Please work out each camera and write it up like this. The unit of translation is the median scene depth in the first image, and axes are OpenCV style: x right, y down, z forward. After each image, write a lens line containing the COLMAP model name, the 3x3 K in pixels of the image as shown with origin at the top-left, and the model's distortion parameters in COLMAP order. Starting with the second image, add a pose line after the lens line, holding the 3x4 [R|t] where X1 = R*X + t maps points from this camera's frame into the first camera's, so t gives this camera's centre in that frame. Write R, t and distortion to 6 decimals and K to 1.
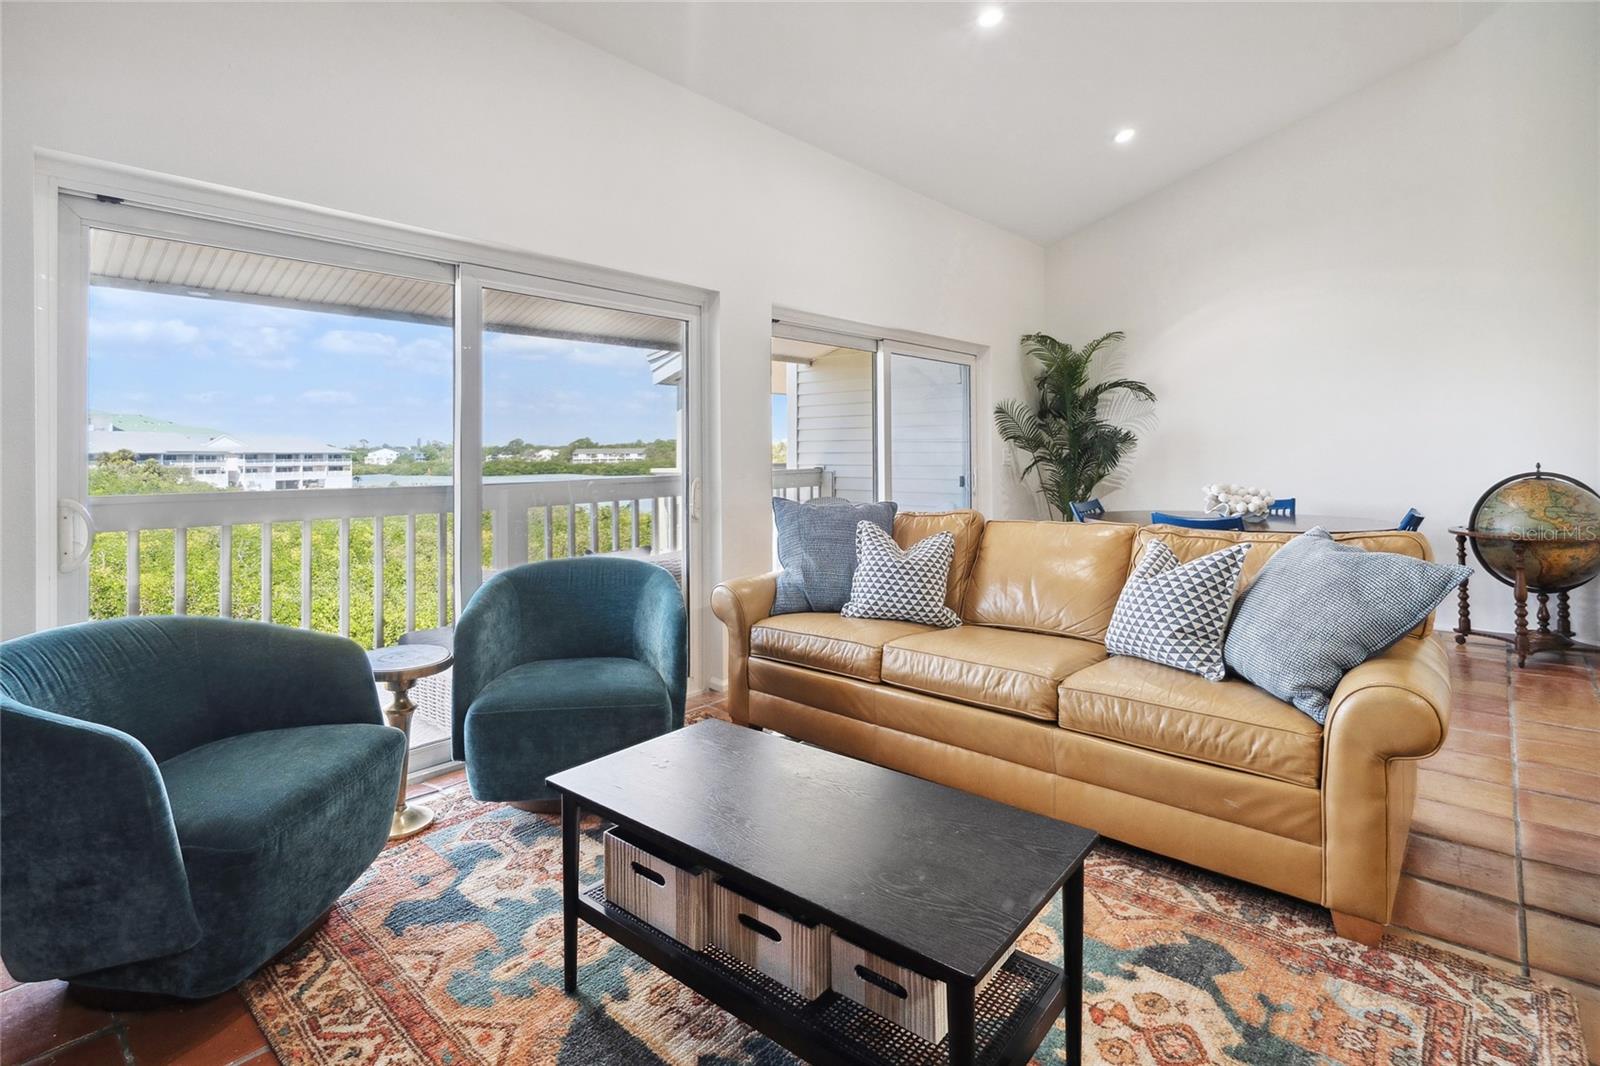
lens RADIAL K [[769.2, 0, 793.0], [0, 769.2, 425.7], [0, 0, 1]] dist [-0.002378, 0.000337]
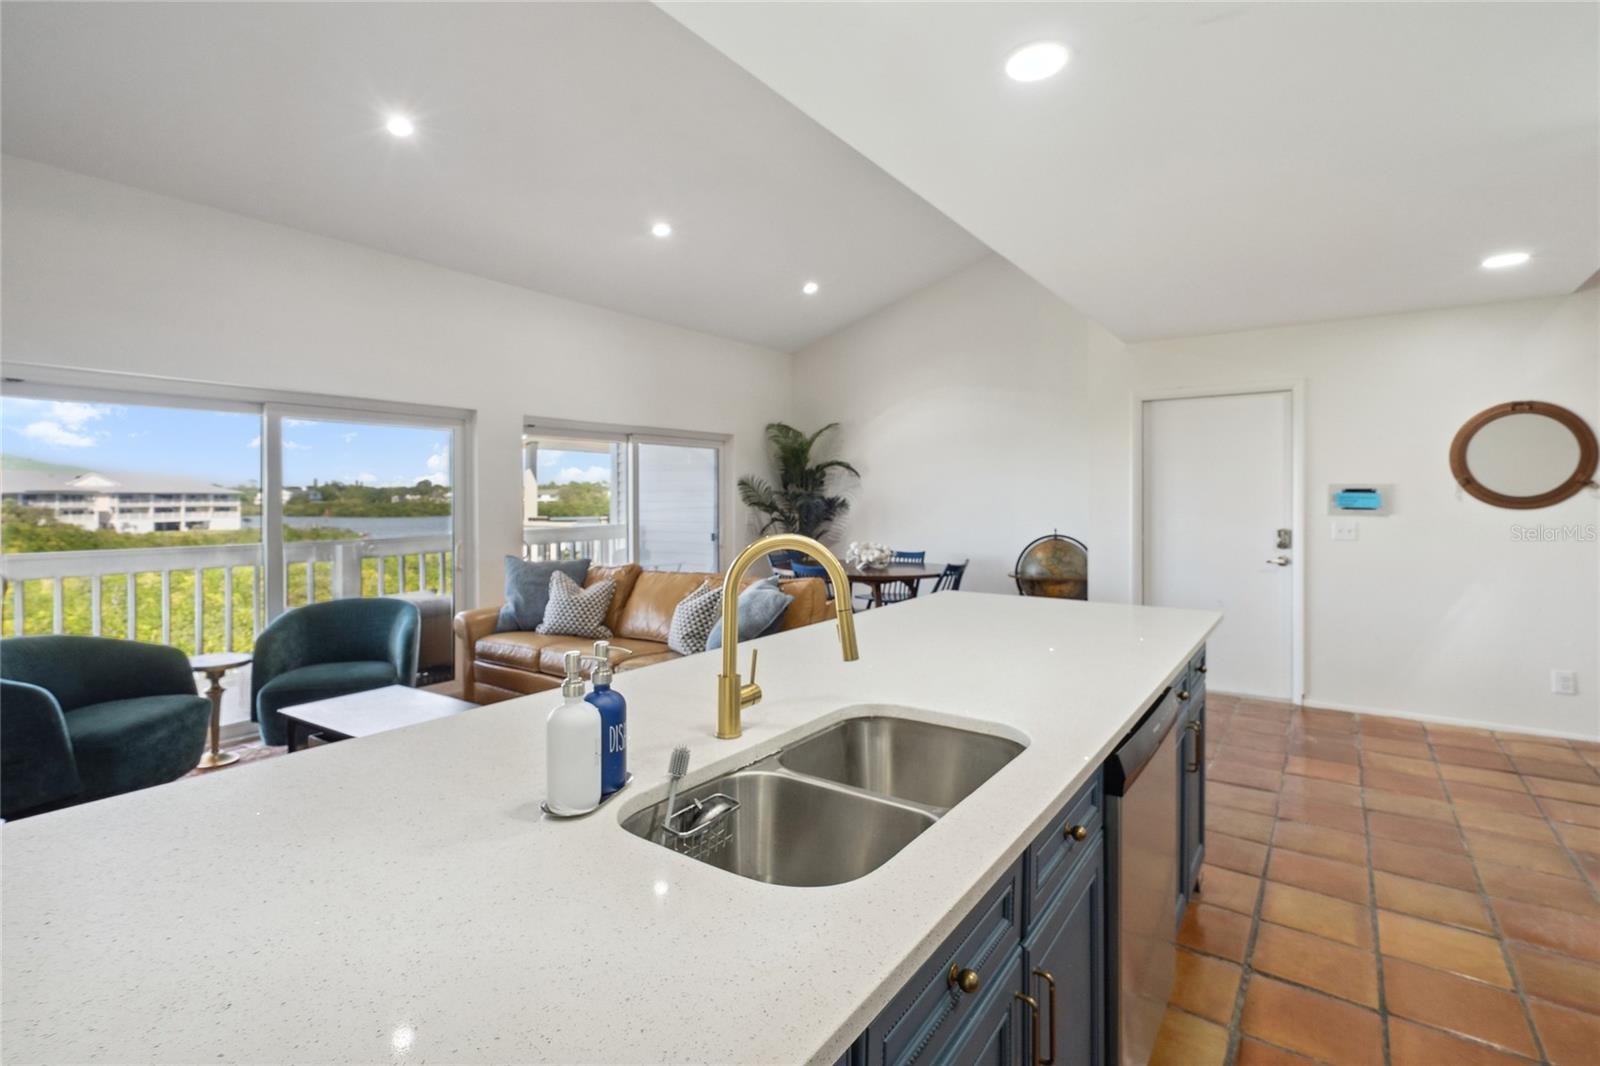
lens RADIAL K [[750.6, 0, 792.3], [0, 750.6, 492.5], [0, 0, 1]] dist [-0.000799, -0.000359]
pose [[0.993588, 0.005979, 0.112900, 0.364834], [-0.009489, 0.999487, 0.030582, -0.076195], [-0.112659, -0.031457, 0.993136, -0.487941]]
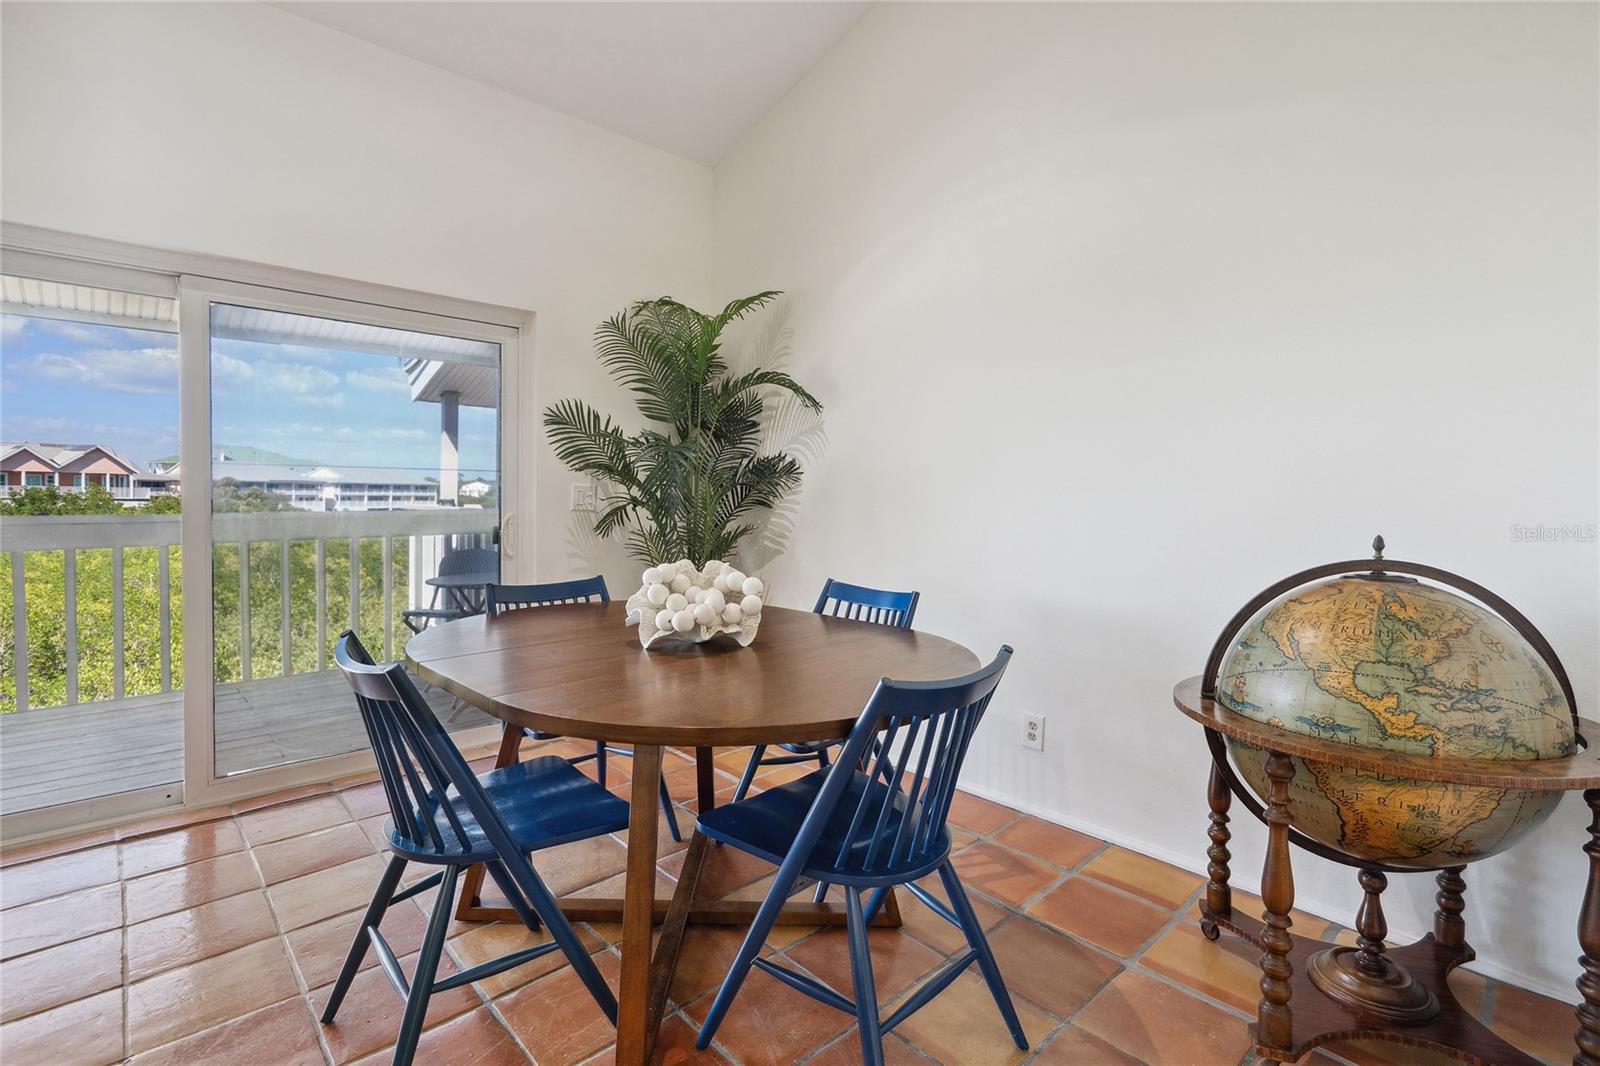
lens RADIAL K [[756.4, 0, 781.5], [0, 756.4, 497.4], [0, 0, 1]] dist [0.001635, 0.001253]
pose [[0.995301, 0.021371, -0.094447, 0.875987], [-0.017379, 0.998929, 0.042888, 0.022041], [0.095262, -0.041045, 0.994606, 0.734870]]
